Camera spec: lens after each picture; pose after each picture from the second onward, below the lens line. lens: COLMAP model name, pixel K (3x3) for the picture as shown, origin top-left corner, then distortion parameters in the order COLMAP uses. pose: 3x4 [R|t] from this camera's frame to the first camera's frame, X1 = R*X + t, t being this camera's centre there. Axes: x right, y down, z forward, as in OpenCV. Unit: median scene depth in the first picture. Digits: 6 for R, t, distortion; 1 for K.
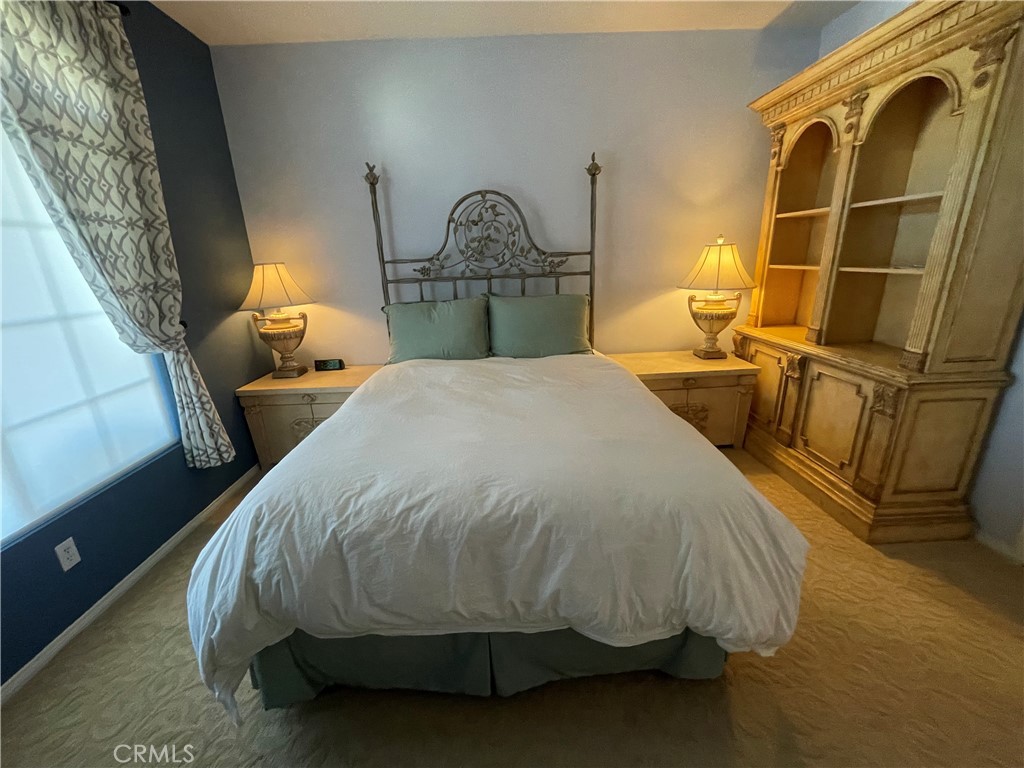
lens RADIAL K [[414.4, 0, 514.8], [0, 414.4, 381.9], [0, 0, 1]] dist [-0.001880, -0.000419]
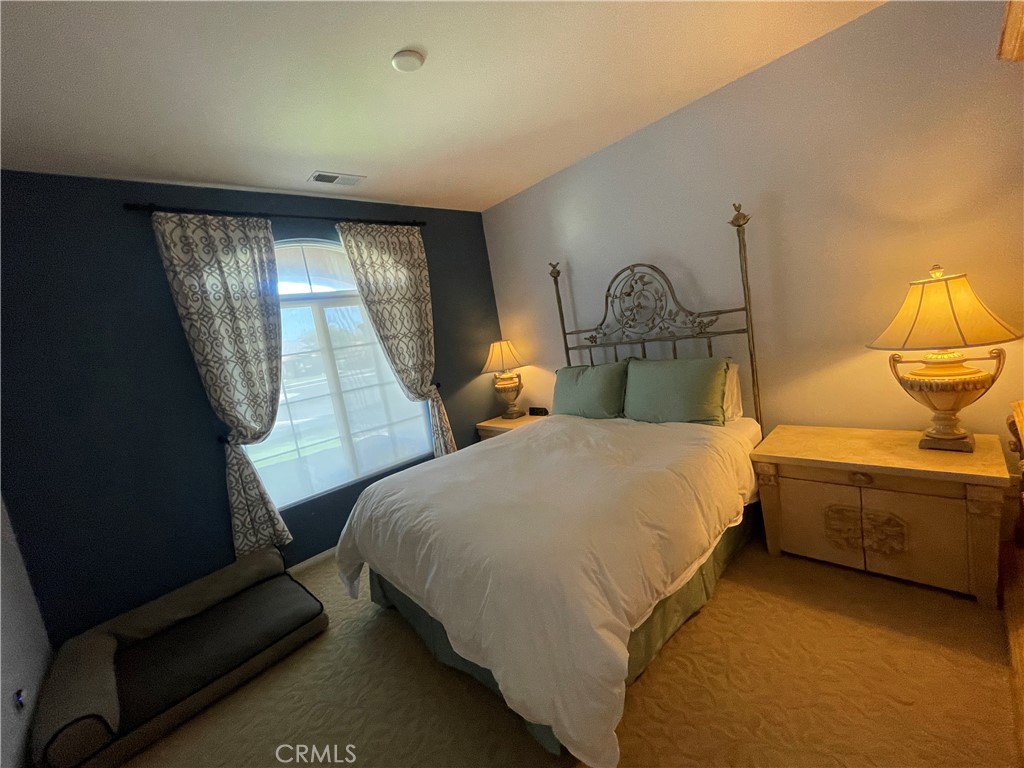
lens RADIAL K [[414.4, 0, 511.2], [0, 414.4, 383.0], [0, 0, 1]] dist [-0.001880, -0.000419]
pose [[0.655895, 0.027202, -0.754362, 0.541421], [-0.085245, 0.995627, -0.038216, -0.080823], [0.750023, 0.089371, 0.655346, 0.066746]]
